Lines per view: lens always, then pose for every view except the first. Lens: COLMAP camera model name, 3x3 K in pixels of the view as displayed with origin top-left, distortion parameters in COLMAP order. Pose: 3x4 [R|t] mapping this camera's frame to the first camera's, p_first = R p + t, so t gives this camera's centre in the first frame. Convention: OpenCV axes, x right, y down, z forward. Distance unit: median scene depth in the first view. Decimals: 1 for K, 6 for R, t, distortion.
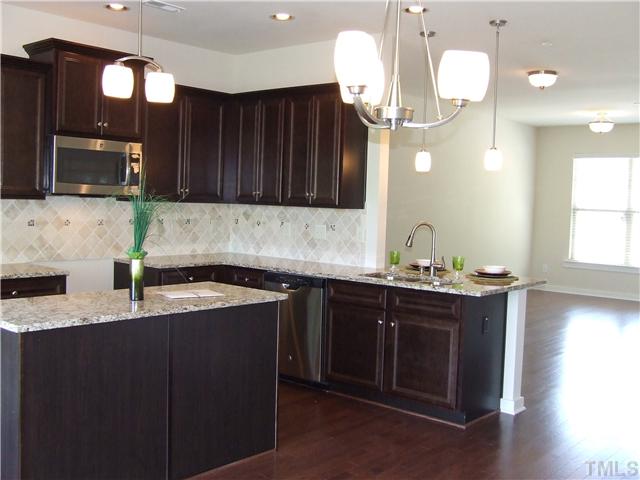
lens RADIAL K [[724.5, 0, 320.0], [0, 724.5, 240.0], [0, 0, 1]] dist [-0.078759, 0.017673]
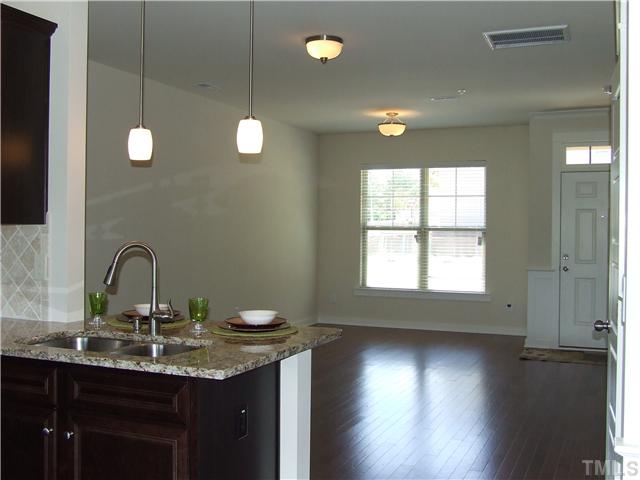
lens RADIAL K [[702.5, 0, 320.0], [0, 702.5, 240.0], [0, 0, 1]] dist [0.004680, 0.003432]
pose [[0.957729, -0.025962, 0.286498, 0.124551], [0.037552, 0.998680, -0.035034, -0.000894], [-0.285210, 0.044312, 0.957440, 0.419979]]
